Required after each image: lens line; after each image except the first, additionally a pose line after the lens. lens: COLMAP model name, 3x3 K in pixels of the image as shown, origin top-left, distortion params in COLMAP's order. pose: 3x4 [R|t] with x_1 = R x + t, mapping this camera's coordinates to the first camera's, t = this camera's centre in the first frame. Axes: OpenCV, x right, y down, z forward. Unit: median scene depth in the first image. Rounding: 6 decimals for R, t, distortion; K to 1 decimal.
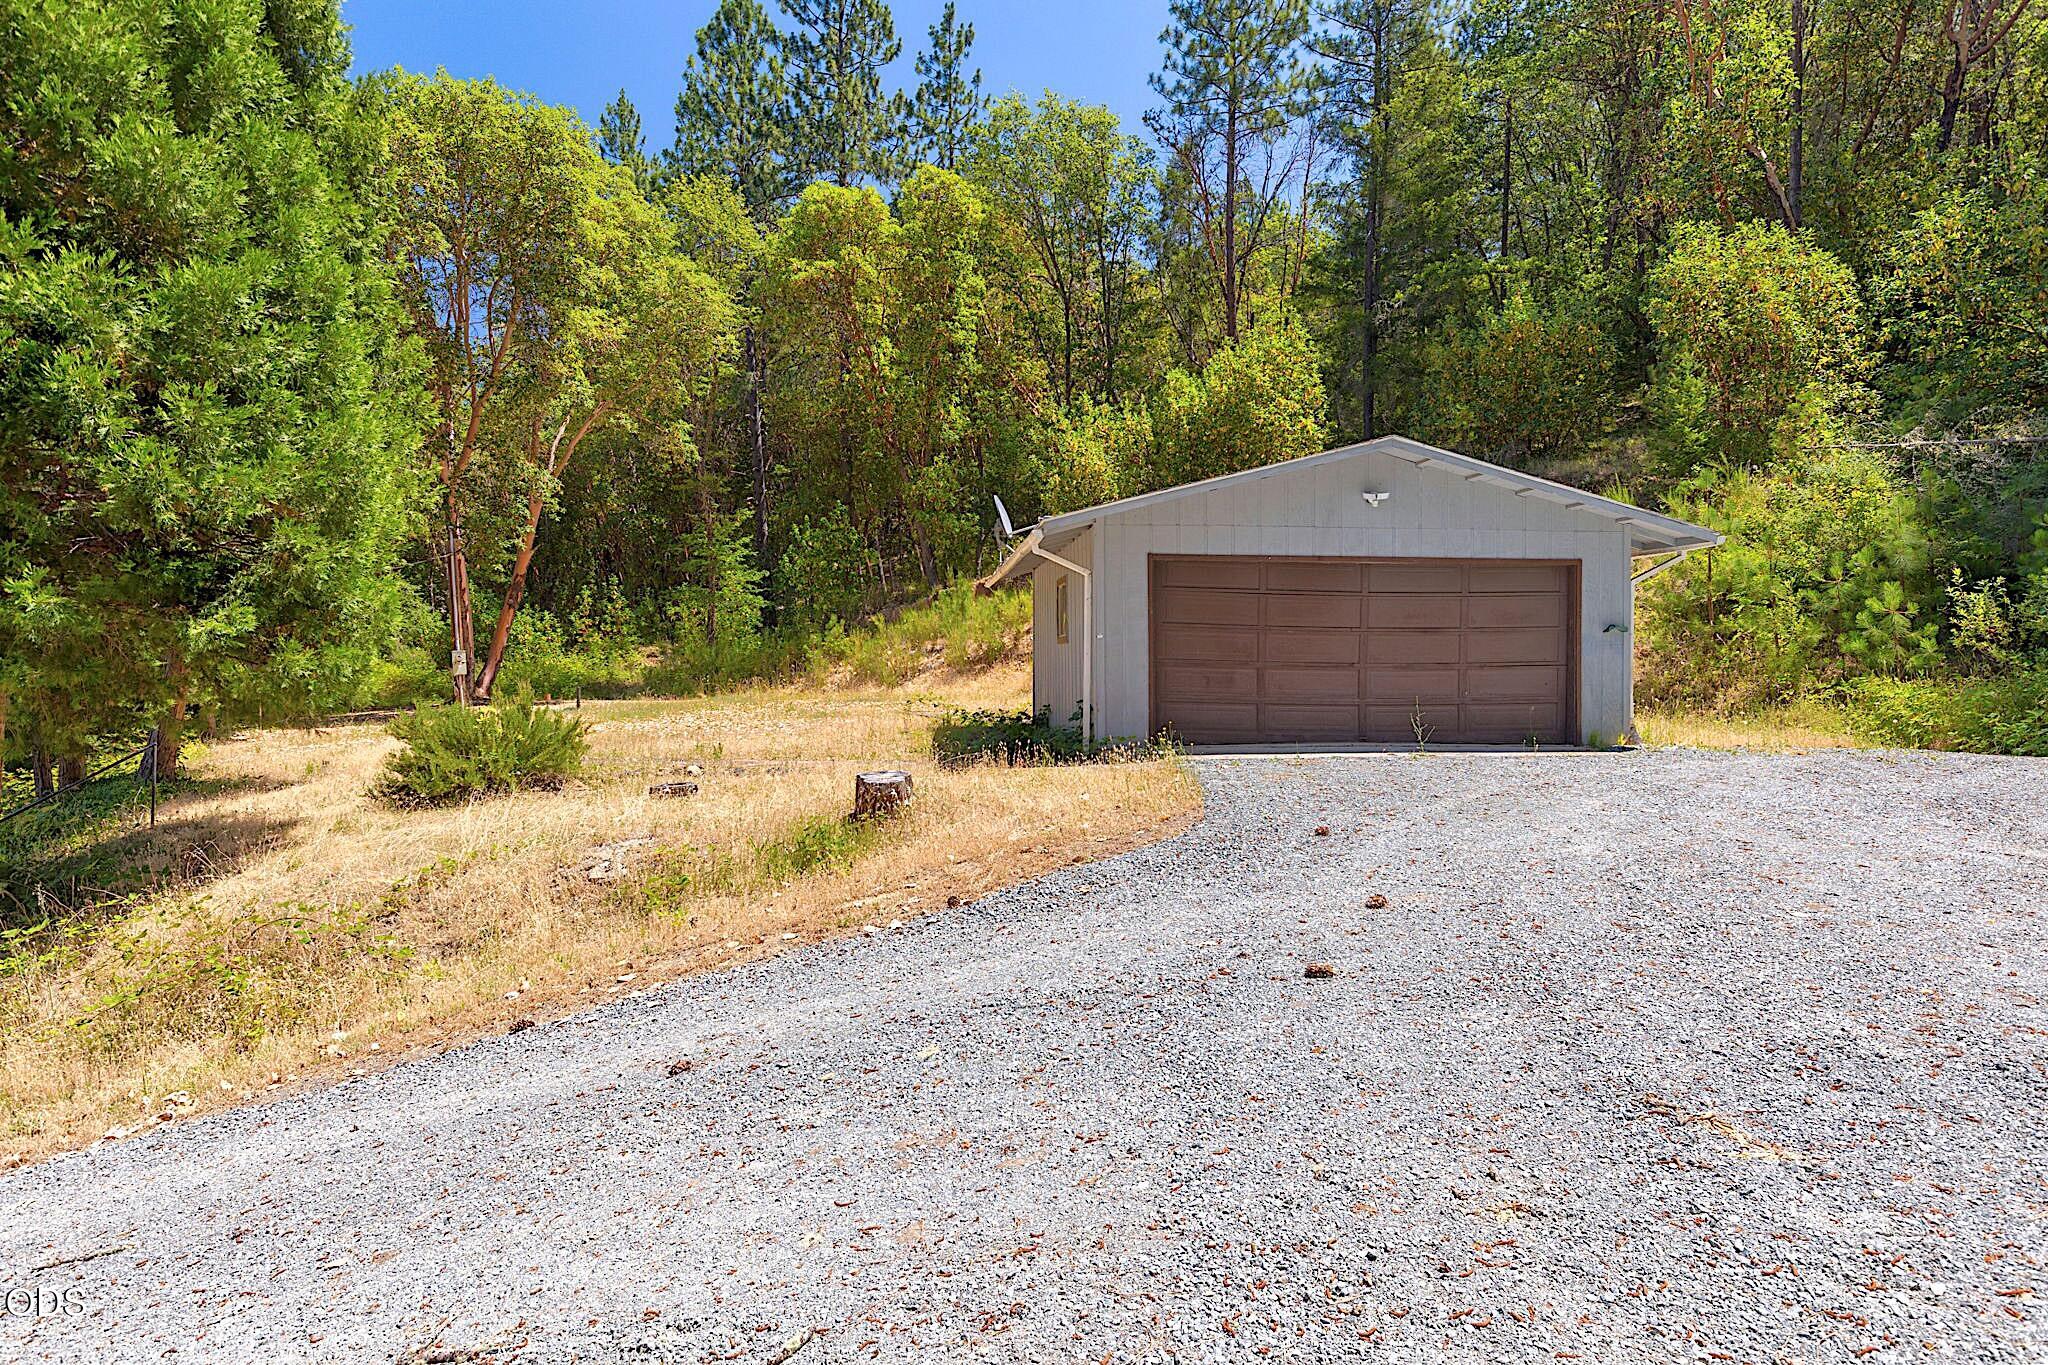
lens RADIAL K [[1093.1, 0, 1041.6], [0, 1093.1, 672.8], [0, 0, 1]] dist [-0.003105, 0.001536]
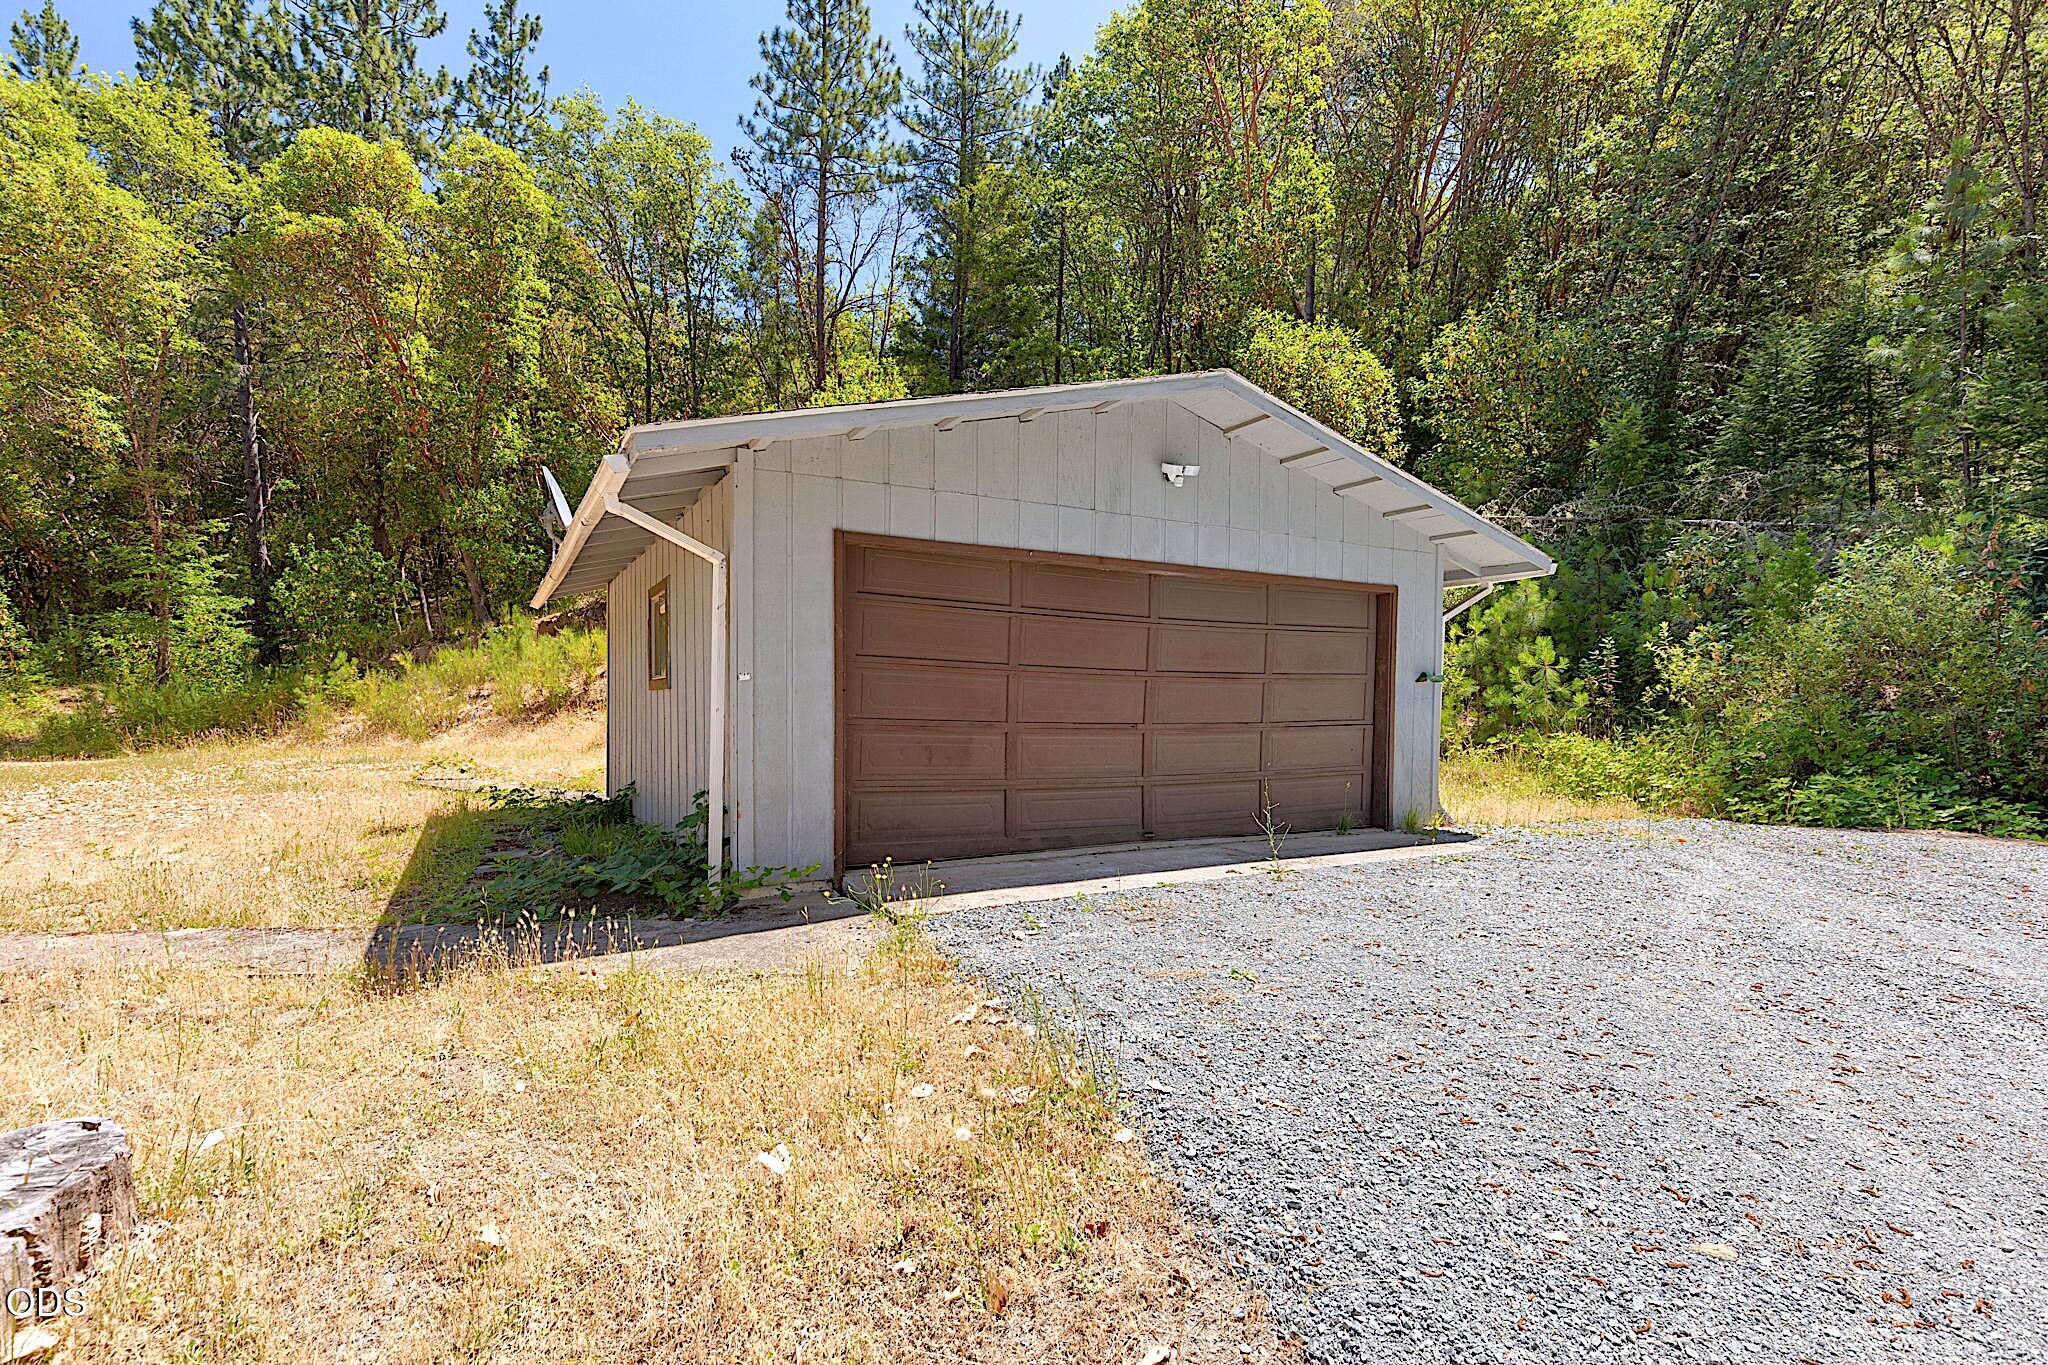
lens RADIAL K [[950.2, 0, 1042.7], [0, 950.2, 713.2], [0, 0, 1]] dist [0.000082, 0.001179]
pose [[0.912896, 0.000042, 0.408192, -0.000808], [0.001630, 0.999992, -0.003746, -0.003979], [-0.408188, 0.004085, 0.912889, 0.152682]]
